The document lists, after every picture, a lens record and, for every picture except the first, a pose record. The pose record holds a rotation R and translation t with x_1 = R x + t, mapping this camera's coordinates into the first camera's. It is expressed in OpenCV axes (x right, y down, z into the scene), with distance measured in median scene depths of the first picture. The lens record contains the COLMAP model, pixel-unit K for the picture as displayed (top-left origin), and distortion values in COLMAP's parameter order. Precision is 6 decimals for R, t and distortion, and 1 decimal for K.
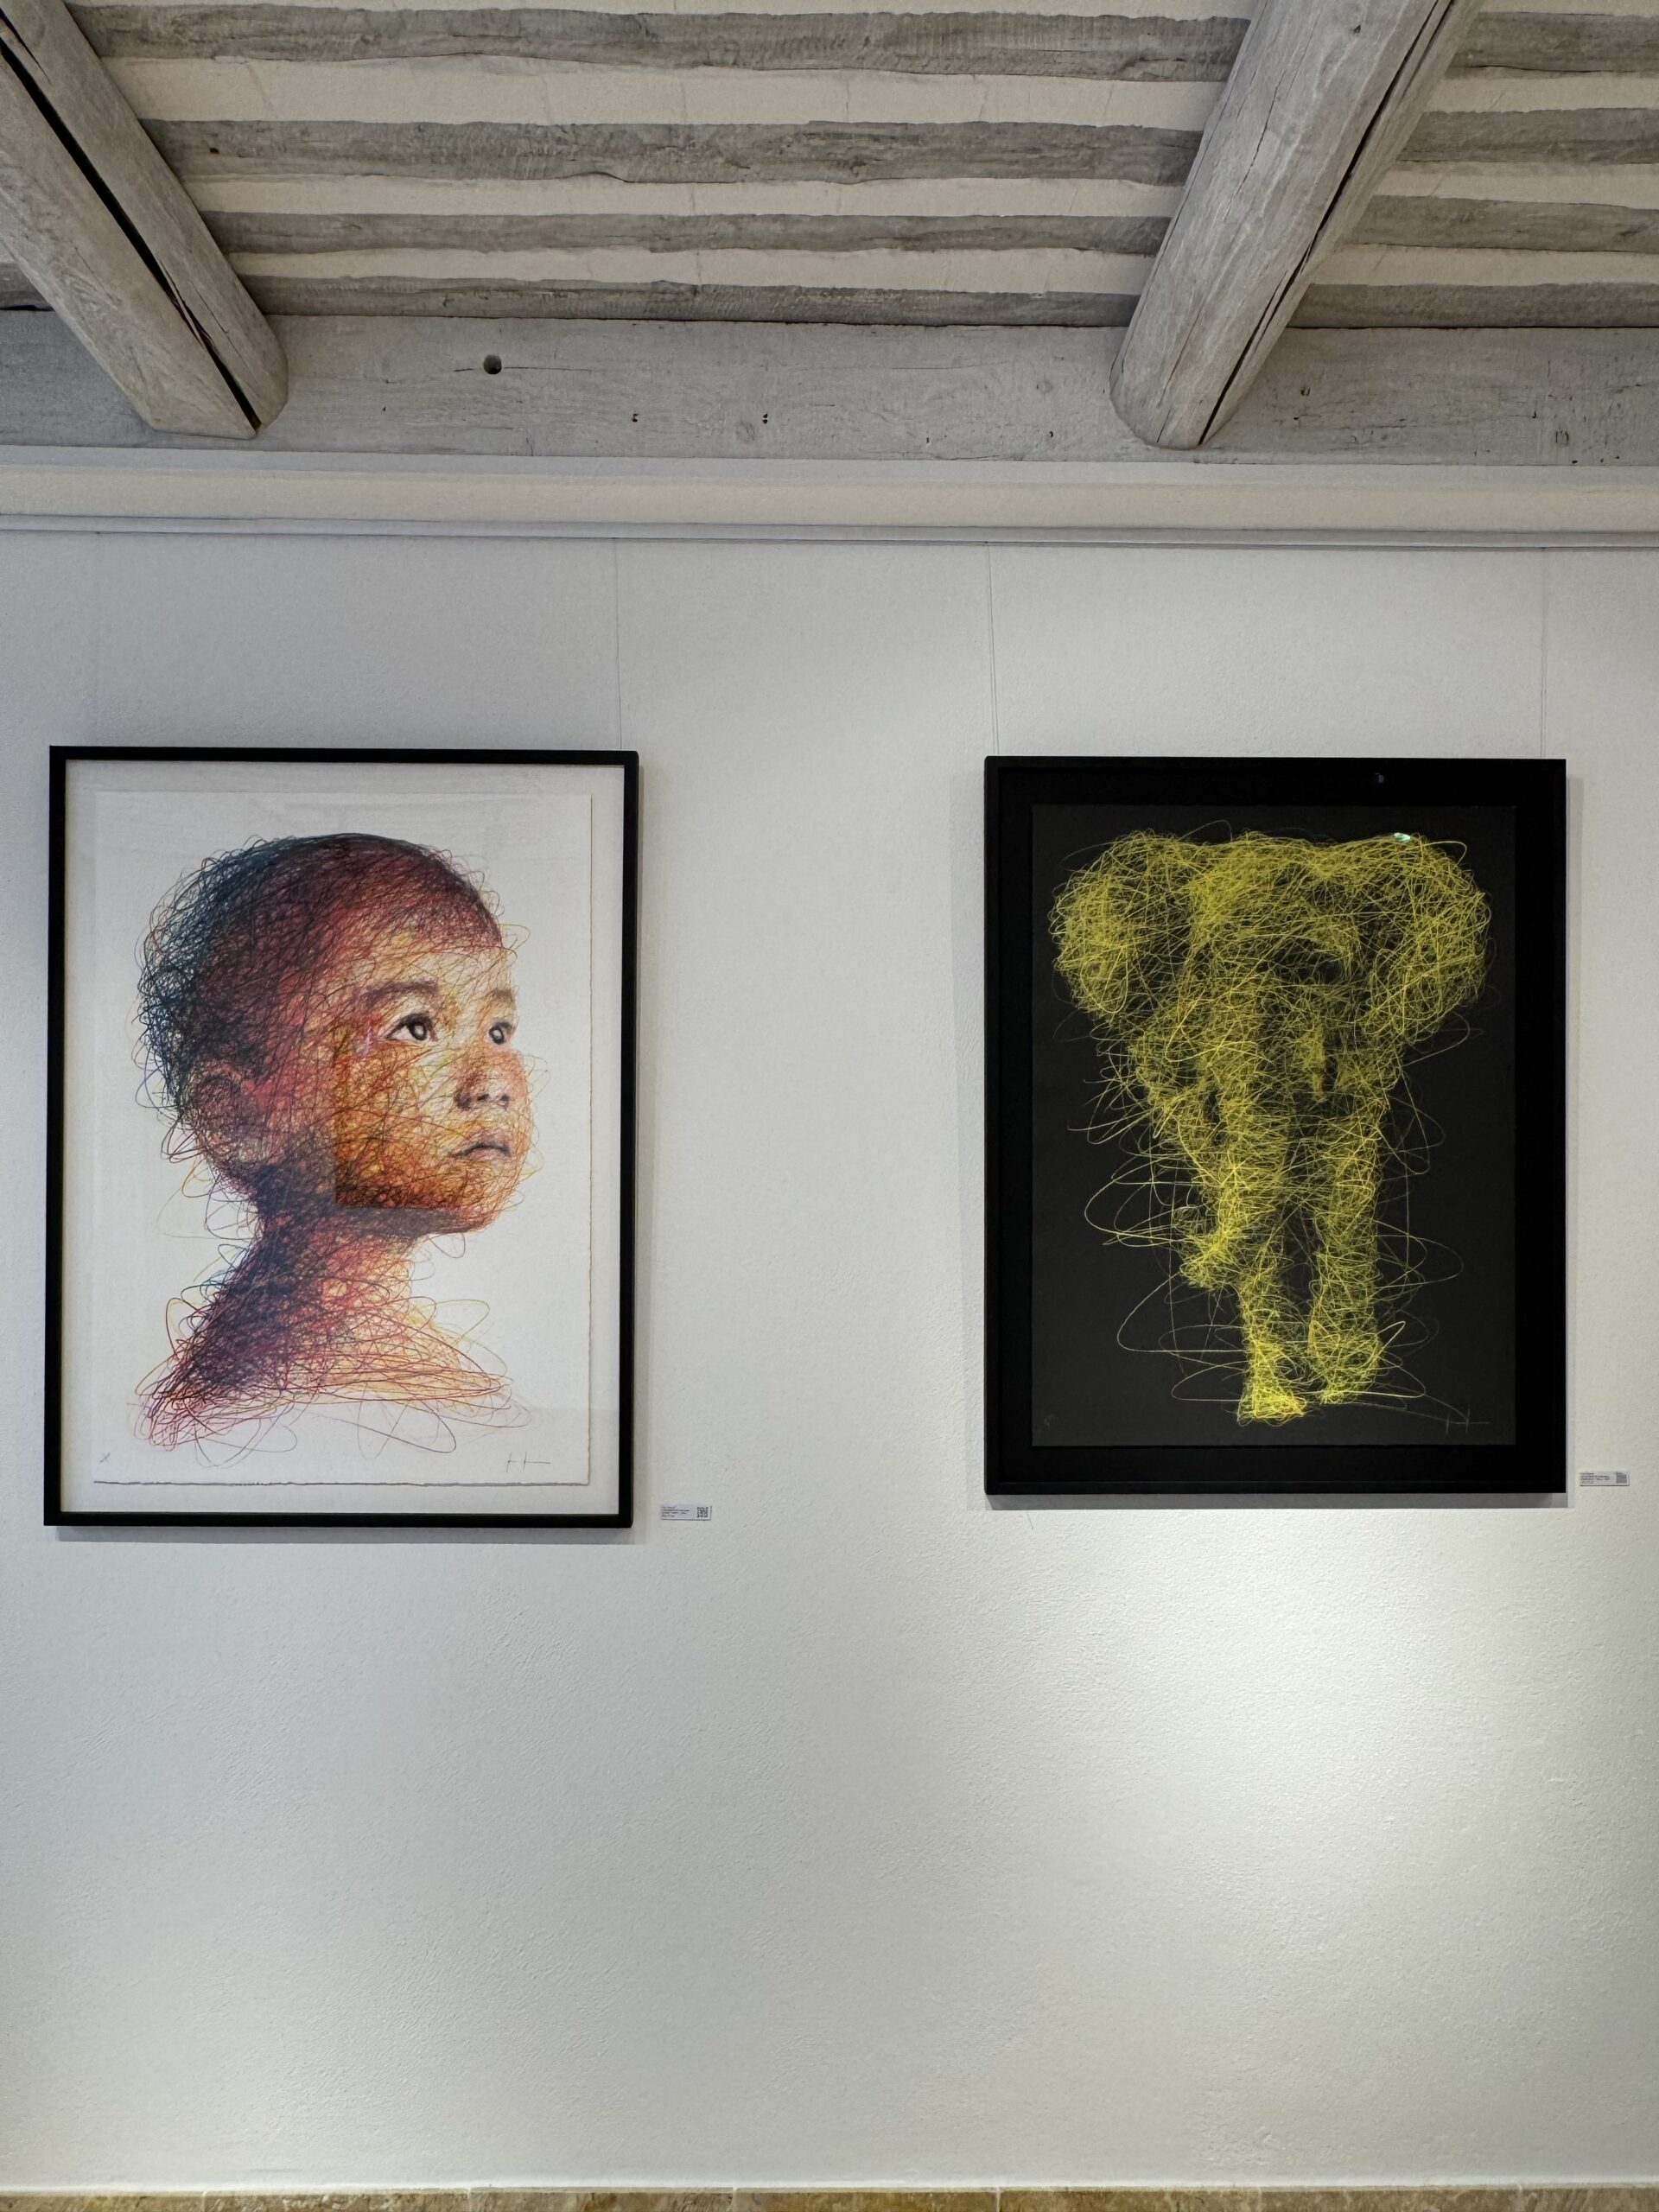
lens RADIAL K [[1556.9, 0, 829.5], [0, 1556.9, 1106.0], [0, 0, 1]] dist [-0.003361, -0.001057]
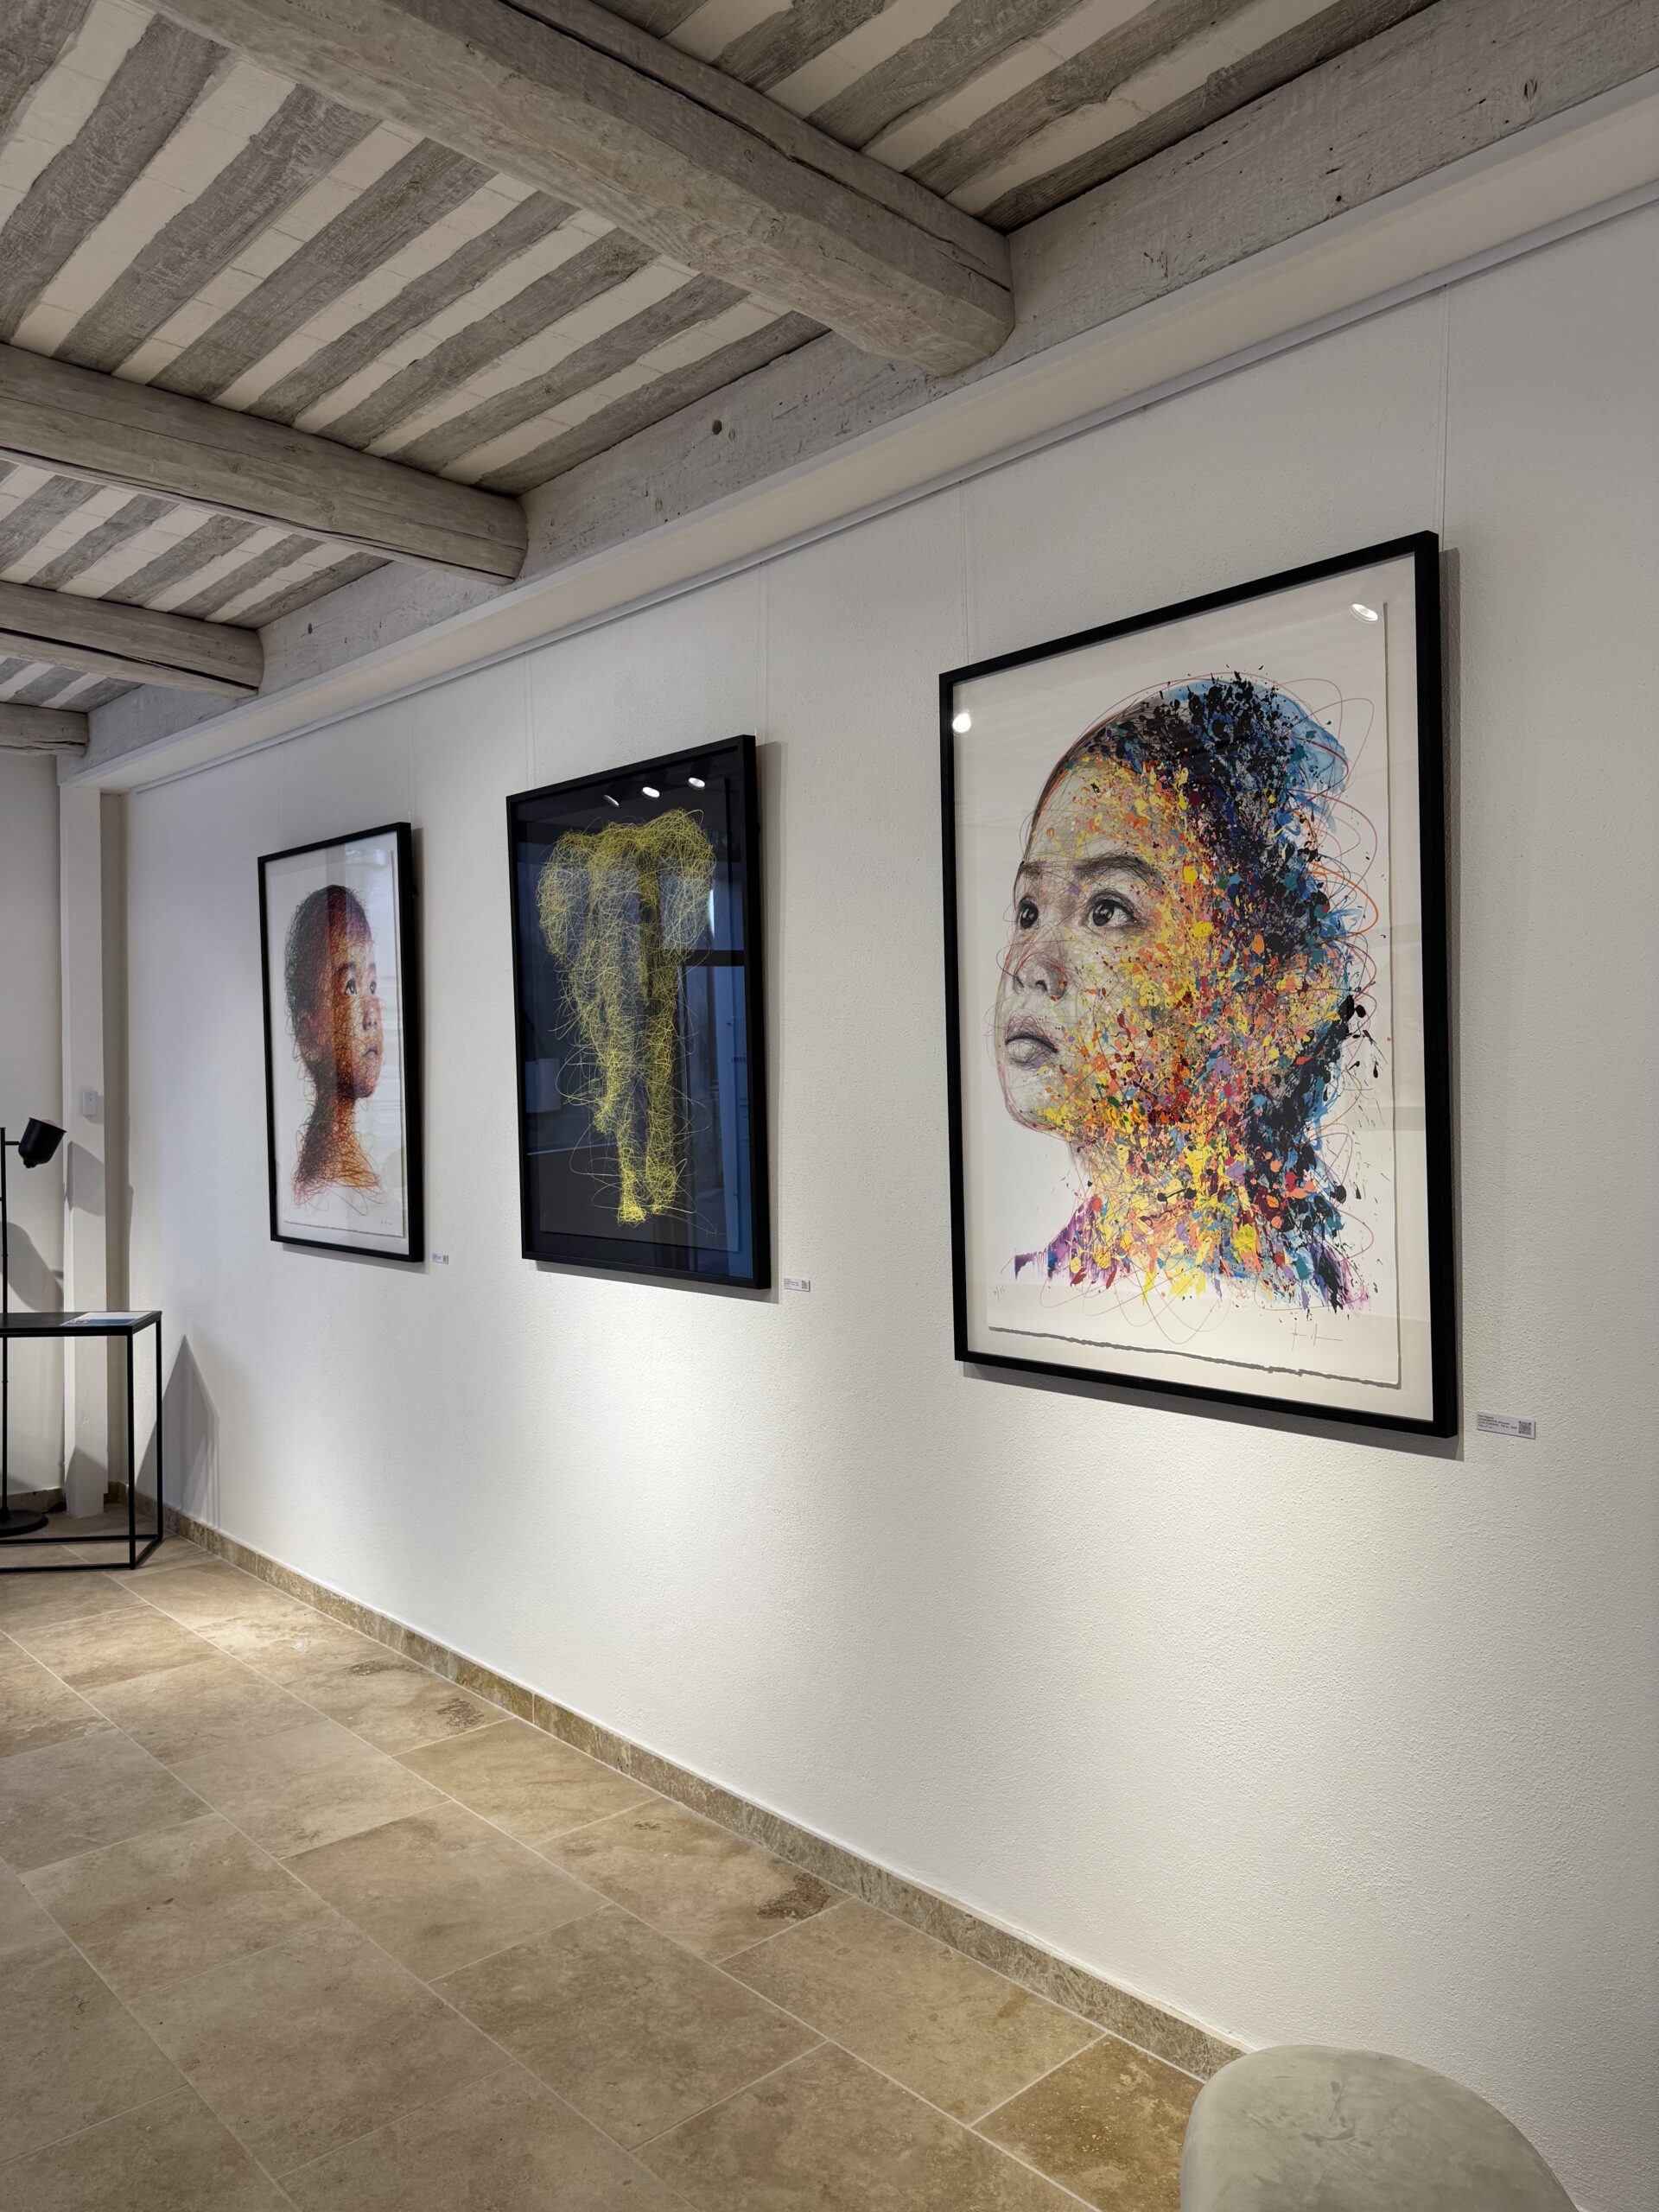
lens RADIAL K [[1583.6, 0, 830.5], [0, 1583.6, 1112.6], [0, 0, 1]] dist [0.080783, -0.068390]
pose [[0.669694, 0.004486, -0.742623, 1.523584], [0.036053, 0.998606, 0.038544, 0.046177], [0.741761, -0.052587, 0.668599, 0.139721]]
